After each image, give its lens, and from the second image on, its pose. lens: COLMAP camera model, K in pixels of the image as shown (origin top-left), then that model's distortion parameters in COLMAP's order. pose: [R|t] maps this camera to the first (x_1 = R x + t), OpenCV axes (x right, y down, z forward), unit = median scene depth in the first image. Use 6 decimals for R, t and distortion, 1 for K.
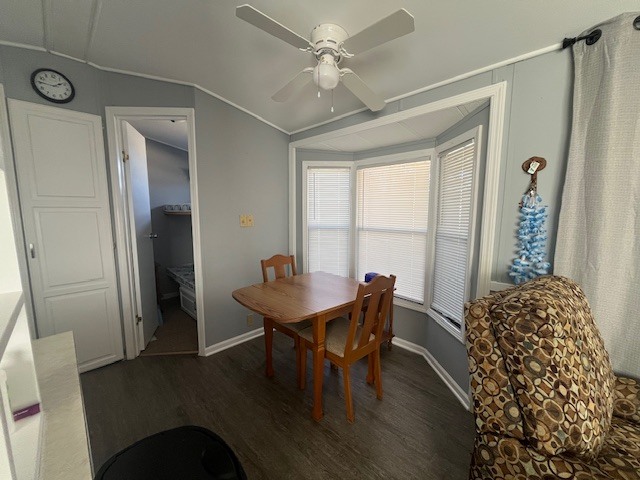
lens RADIAL K [[258.0, 0, 322.4], [0, 258.0, 243.0], [0, 0, 1]] dist [-0.002201, -0.000082]
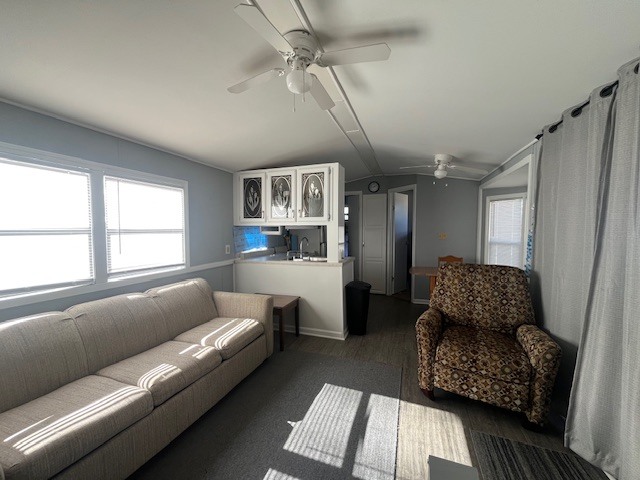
lens RADIAL K [[258.0, 0, 319.6], [0, 258.0, 241.7], [0, 0, 1]] dist [-0.002201, -0.000082]
pose [[0.421702, 0.040474, -0.905831, 1.013656], [-0.107596, 0.994178, -0.005669, 0.055799], [0.900328, 0.099855, 0.423602, -0.535432]]
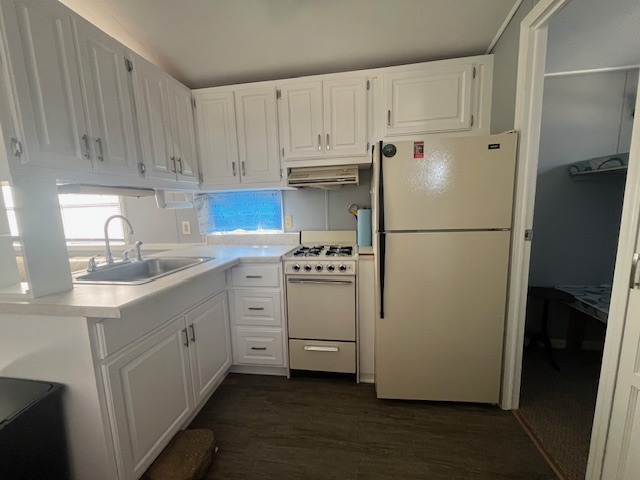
lens RADIAL K [[258.0, 0, 321.0], [0, 258.0, 237.1], [0, 0, 1]] dist [-0.002201, -0.000082]
pose [[-0.806279, 0.109322, -0.581346, -0.556708], [-0.040054, 0.970429, 0.238040, -0.105607], [0.590178, 0.215212, -0.778058, 0.938129]]
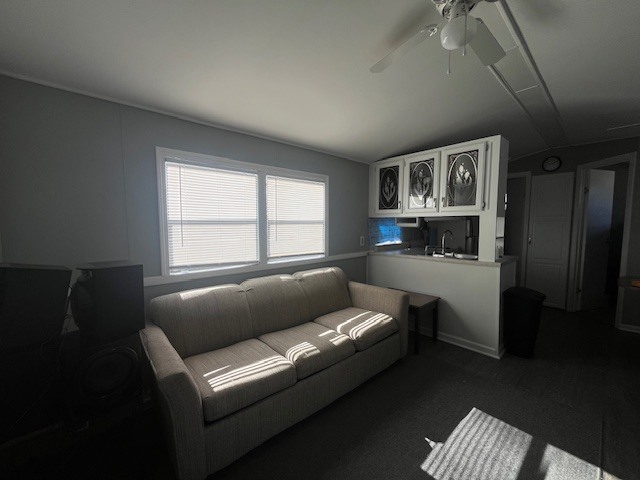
lens RADIAL K [[258.0, 0, 319.7], [0, 258.0, 242.0], [0, 0, 1]] dist [-0.002201, -0.000082]
pose [[-0.062572, 0.071541, -0.995473, 0.952333], [-0.120039, 0.989647, 0.078668, 0.066552], [0.990795, 0.124418, -0.053337, -0.542826]]
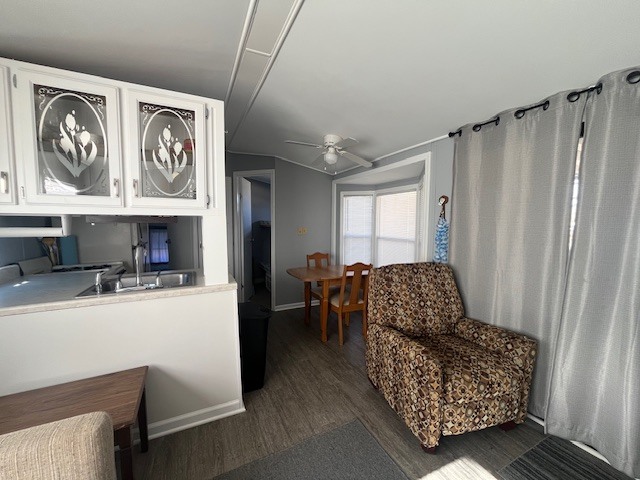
lens RADIAL K [[258.0, 0, 320.3], [0, 258.0, 242.8], [0, 0, 1]] dist [-0.002201, -0.000082]
pose [[0.945005, 0.025655, -0.326049, 0.359405], [-0.040768, 0.998383, -0.039604, 0.048490], [0.324506, 0.050718, 0.944523, -0.507454]]
